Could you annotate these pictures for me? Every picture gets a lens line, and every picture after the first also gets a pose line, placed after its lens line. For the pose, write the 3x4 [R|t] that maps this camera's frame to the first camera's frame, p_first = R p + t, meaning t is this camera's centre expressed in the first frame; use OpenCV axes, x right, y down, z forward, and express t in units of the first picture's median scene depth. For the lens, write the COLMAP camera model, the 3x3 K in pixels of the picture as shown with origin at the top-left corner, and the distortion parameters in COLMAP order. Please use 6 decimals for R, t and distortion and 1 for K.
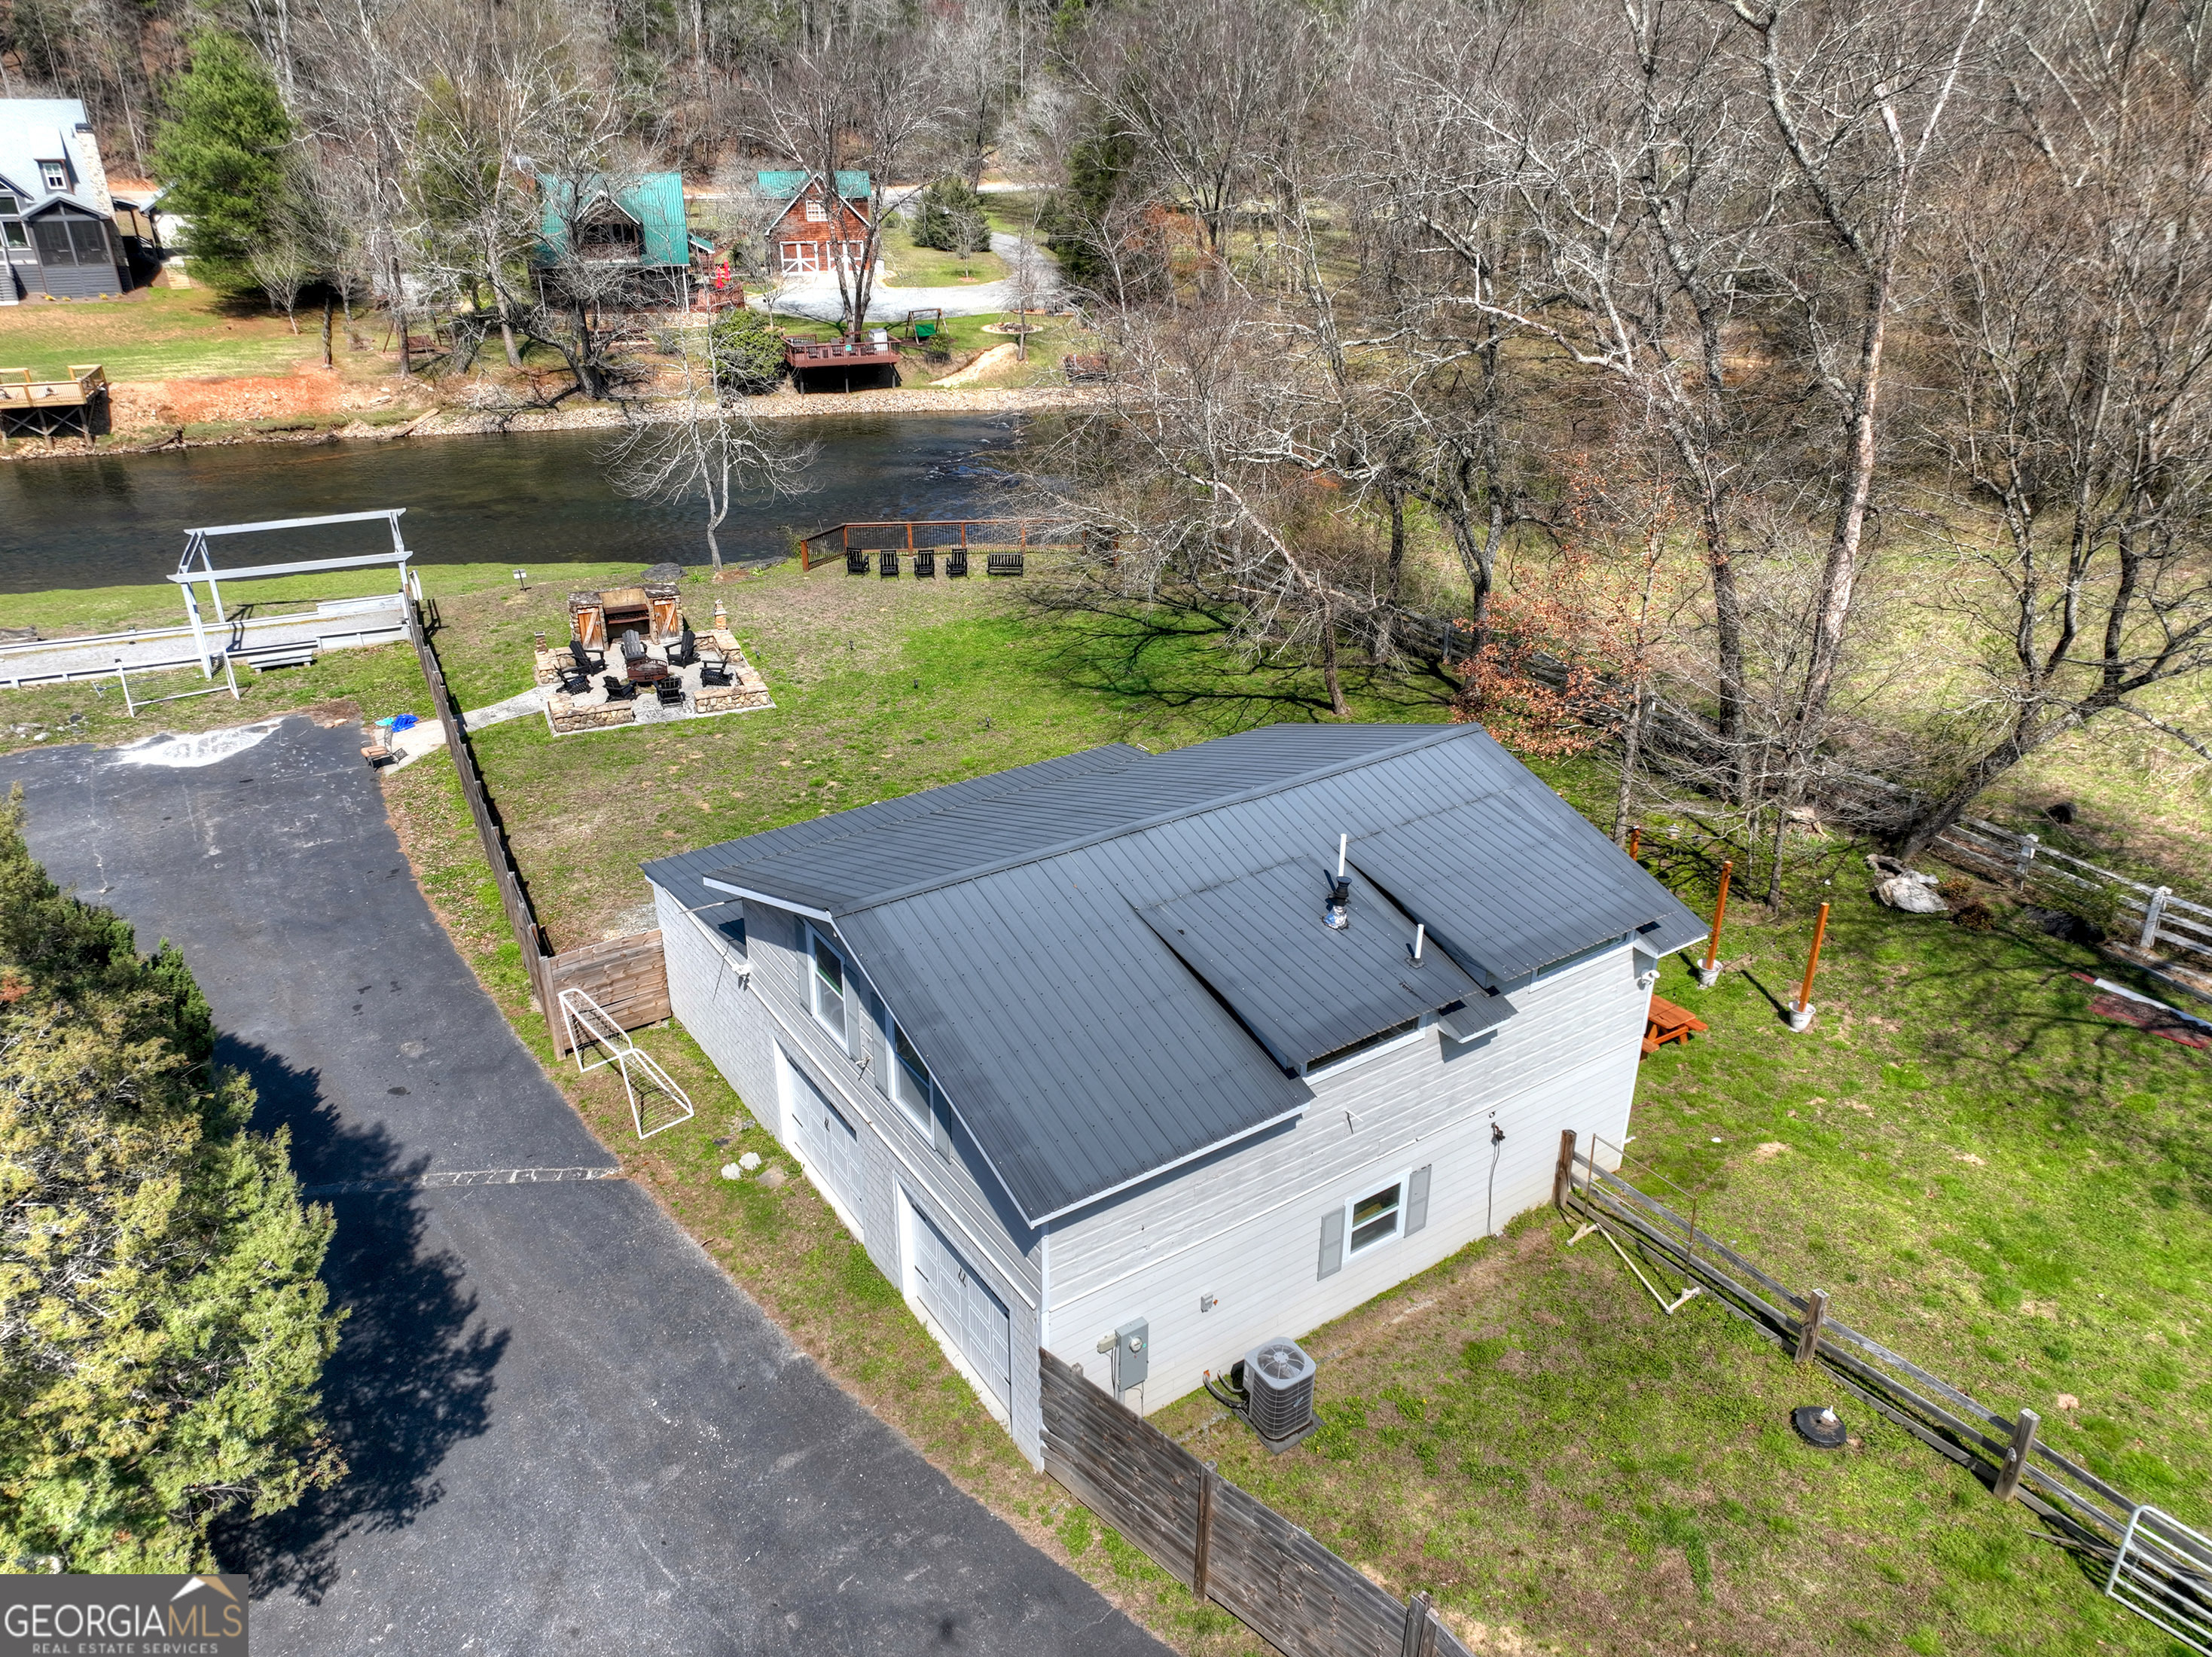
lens RADIAL K [[1551.8, 0, 1102.4], [0, 1551.8, 1006.4], [0, 0, 1]] dist [0.003885, 0.007258]
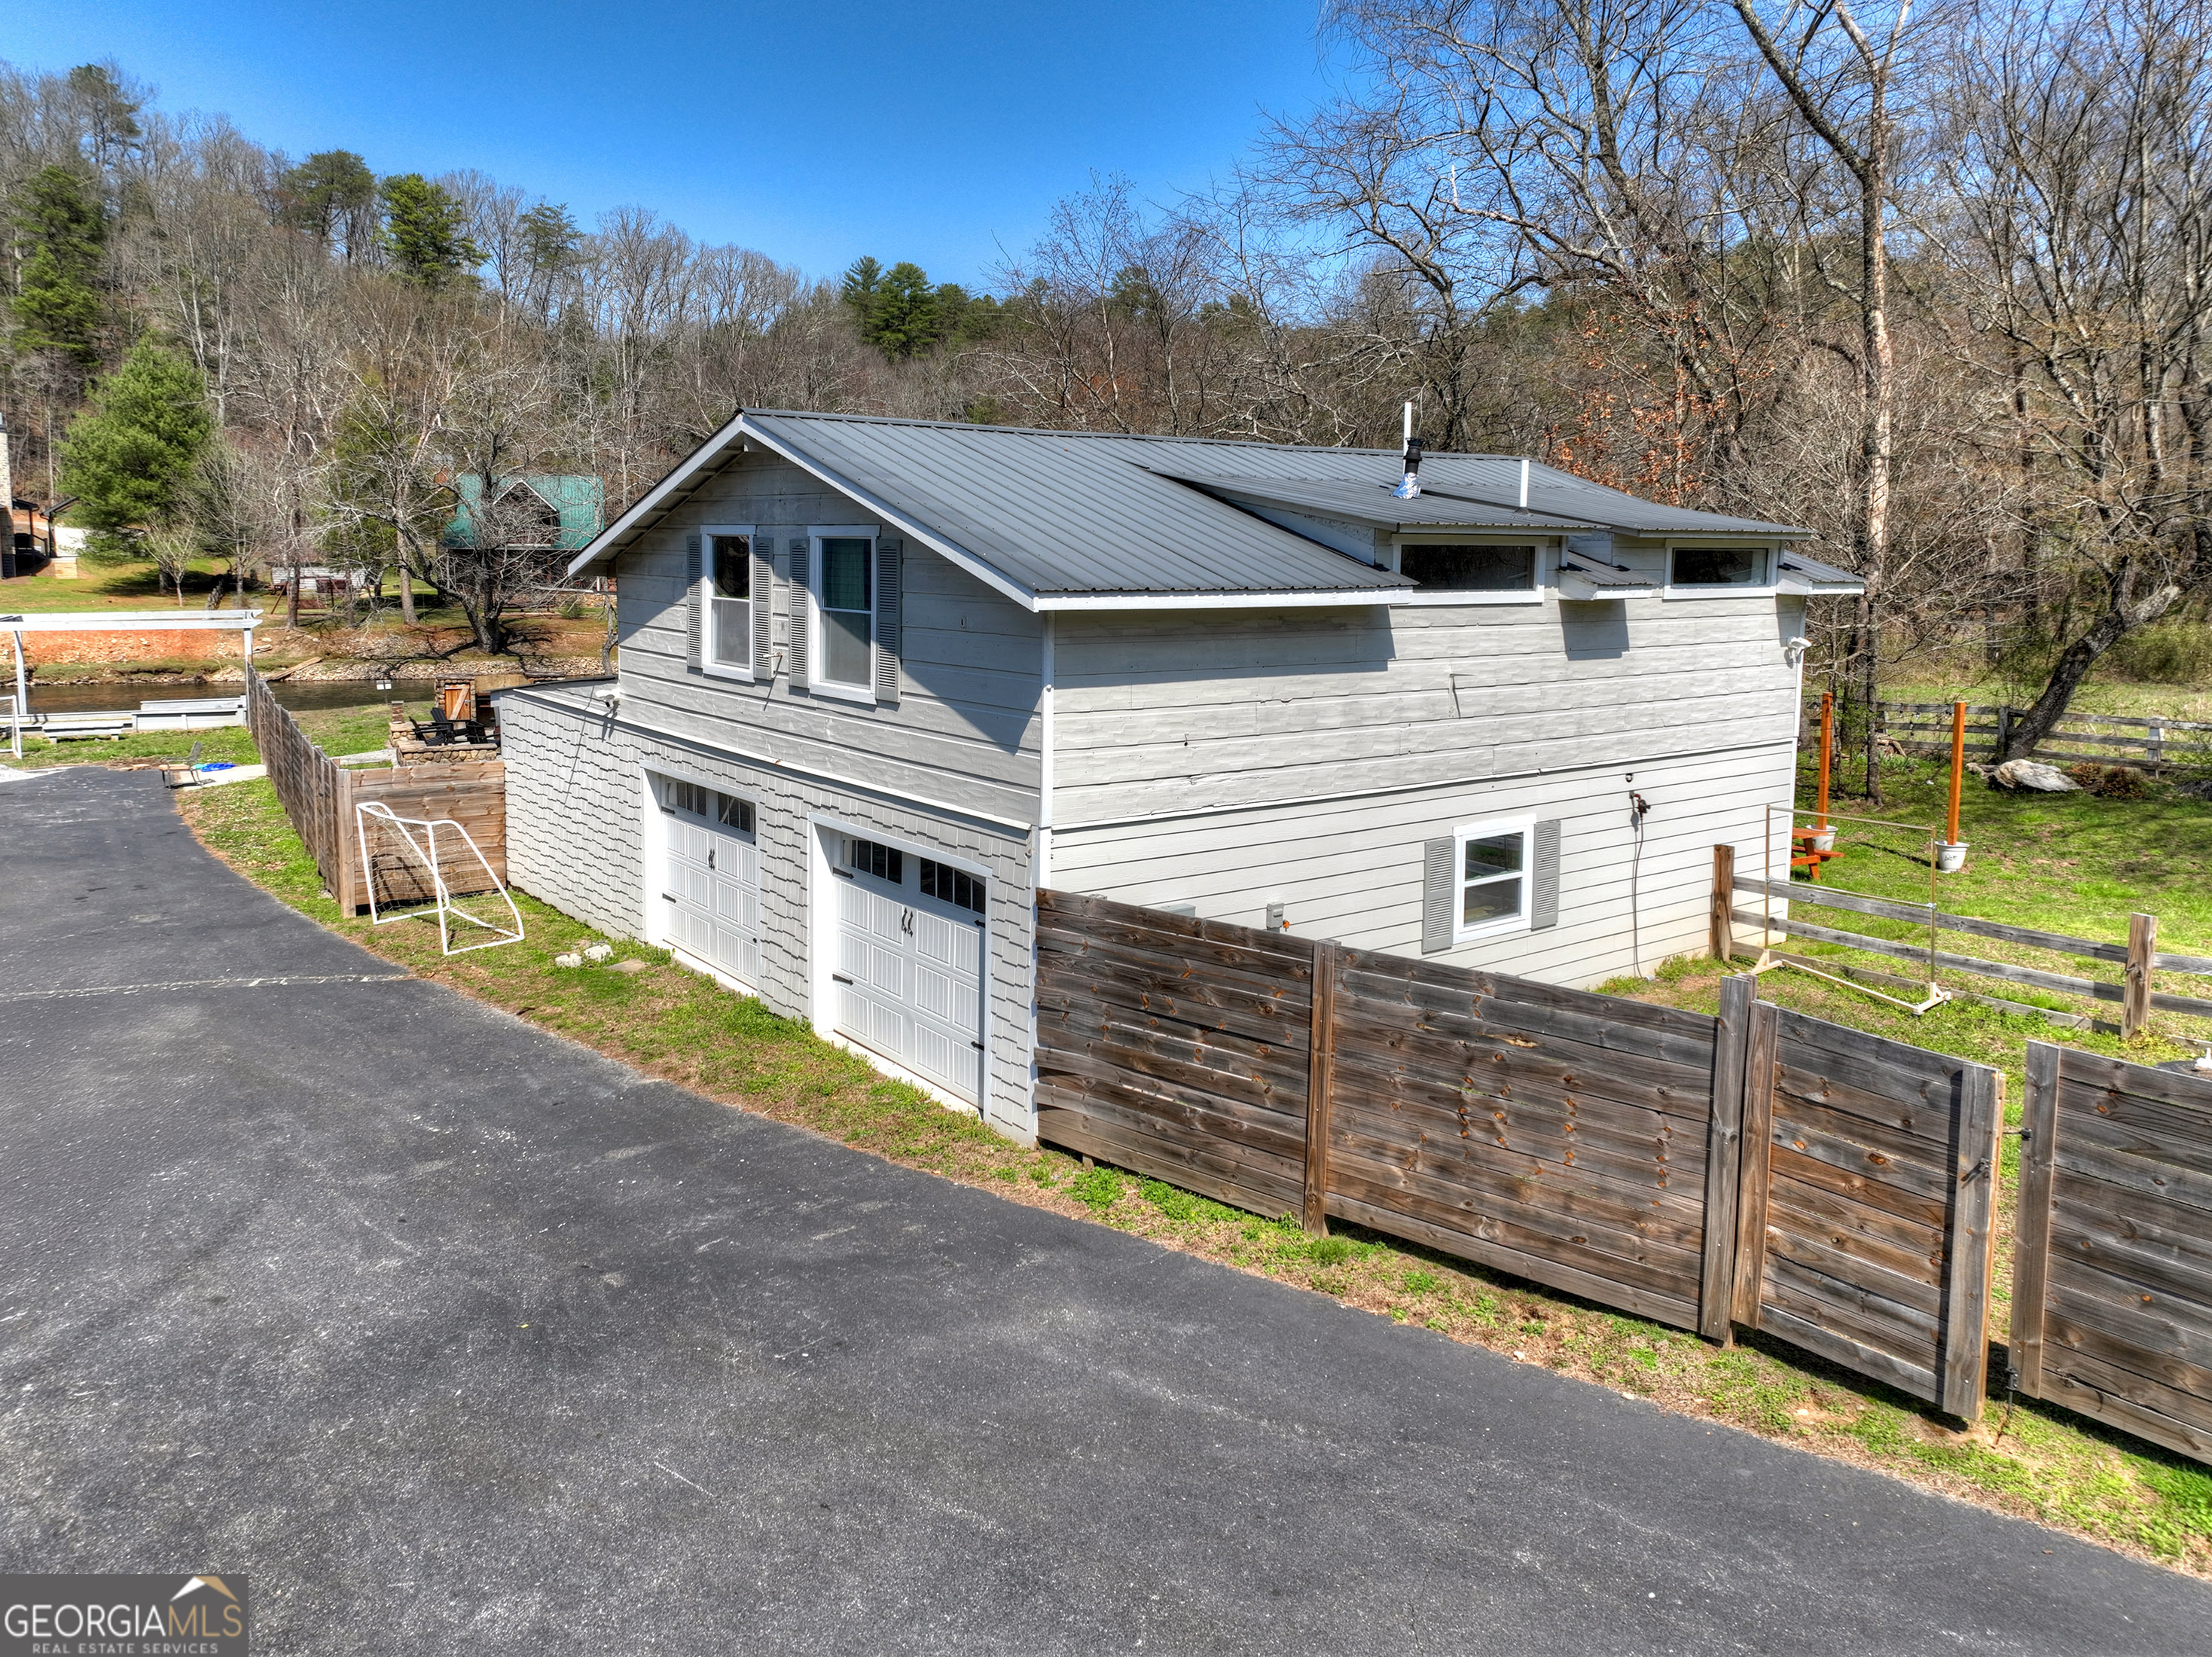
lens RADIAL K [[1642.1, 0, 1105.6], [0, 1642.1, 899.3], [0, 0, 1]] dist [0.005668, 0.005981]
pose [[0.998029, 0.002517, 0.062698, -0.036523], [0.019369, 0.938041, -0.345983, 0.307934], [-0.059685, 0.346516, 0.936143, 0.240036]]
